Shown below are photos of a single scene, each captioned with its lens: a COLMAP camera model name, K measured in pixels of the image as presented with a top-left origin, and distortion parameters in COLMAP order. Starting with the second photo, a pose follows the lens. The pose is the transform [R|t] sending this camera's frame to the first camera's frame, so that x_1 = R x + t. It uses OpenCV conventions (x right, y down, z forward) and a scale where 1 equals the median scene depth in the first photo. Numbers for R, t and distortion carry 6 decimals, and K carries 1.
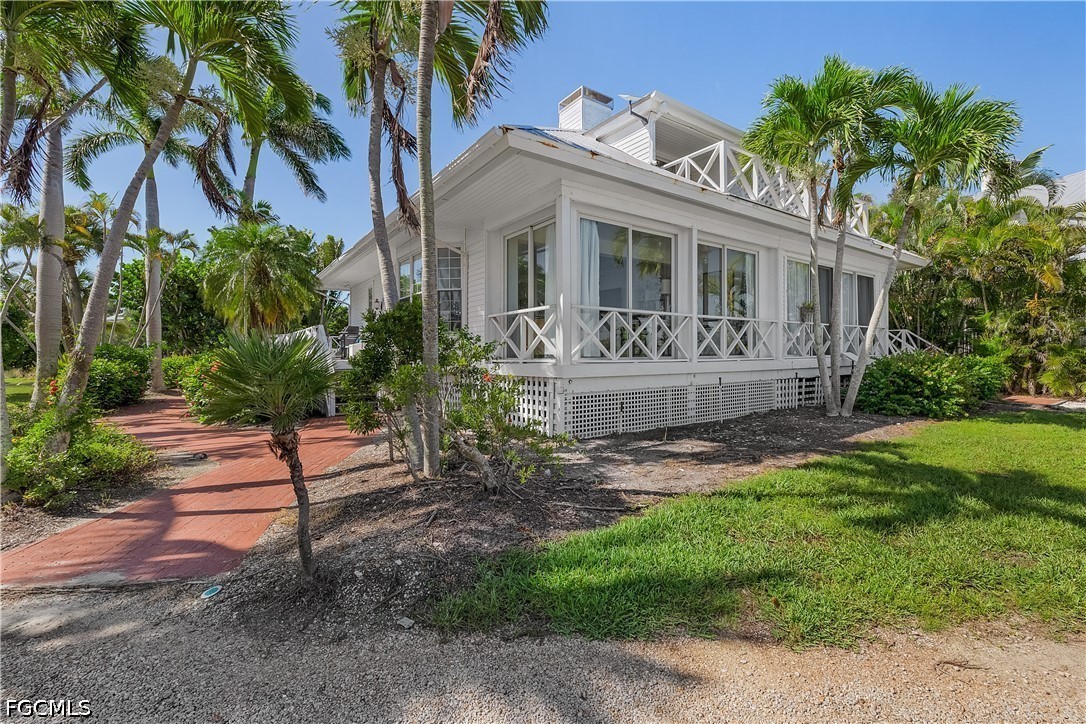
lens RADIAL K [[462.3, 0, 548.8], [0, 462.3, 355.5], [0, 0, 1]] dist [-0.007484, 0.002317]
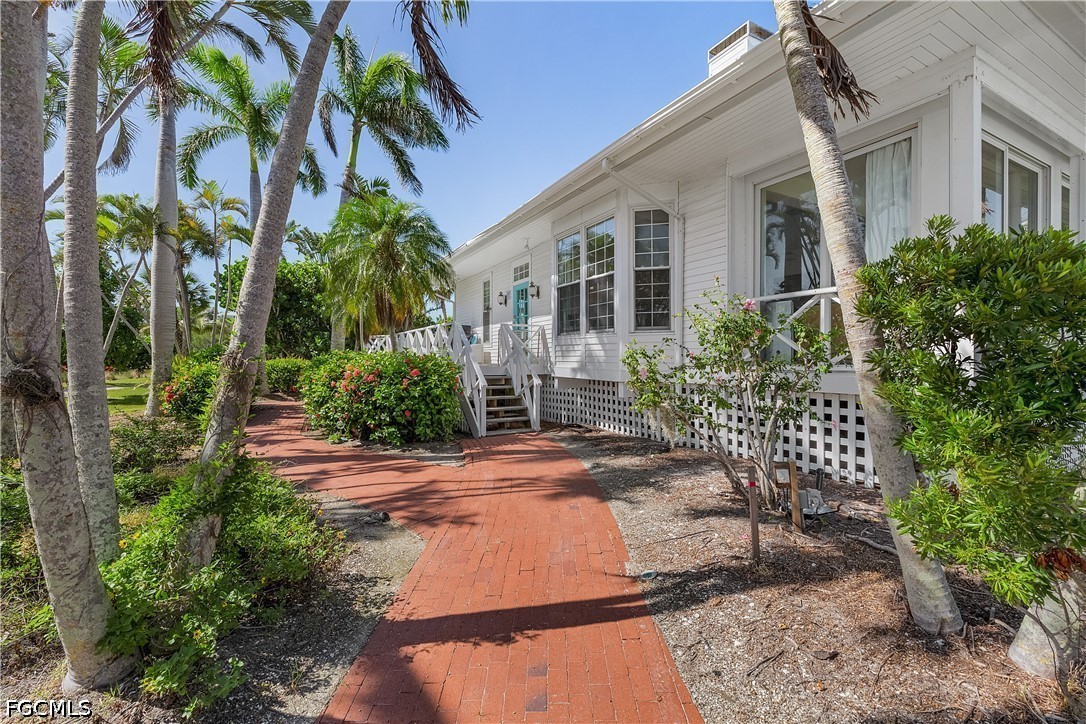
lens RADIAL K [[462.3, 0, 536.8], [0, 462.3, 362.5], [0, 0, 1]] dist [-0.007484, 0.002317]
pose [[0.990289, 0.003991, -0.138969, -0.178164], [-0.002690, 0.999951, 0.009552, -0.000956], [0.139001, -0.009086, 0.990251, 0.155836]]
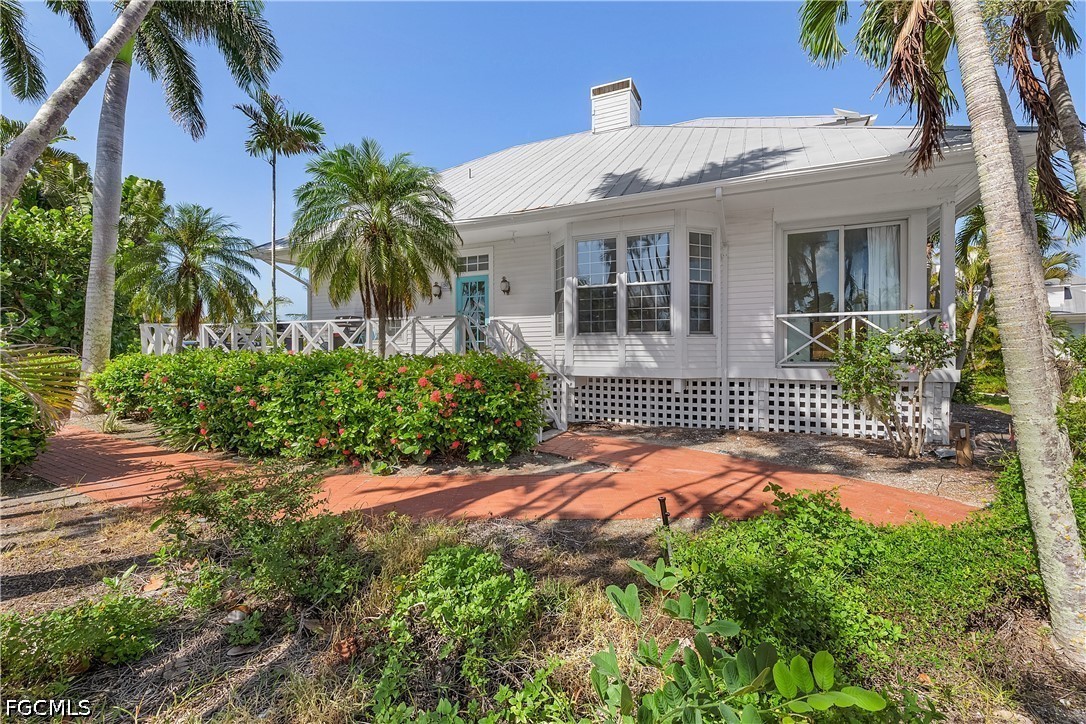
lens RADIAL K [[462.3, 0, 543.4], [0, 462.3, 346.1], [0, 0, 1]] dist [-0.007484, 0.002317]
pose [[0.876690, 0.010338, 0.480945, -0.533163], [-0.004640, 0.999904, -0.013036, -0.007189], [-0.481034, 0.009197, 0.876654, 0.236764]]
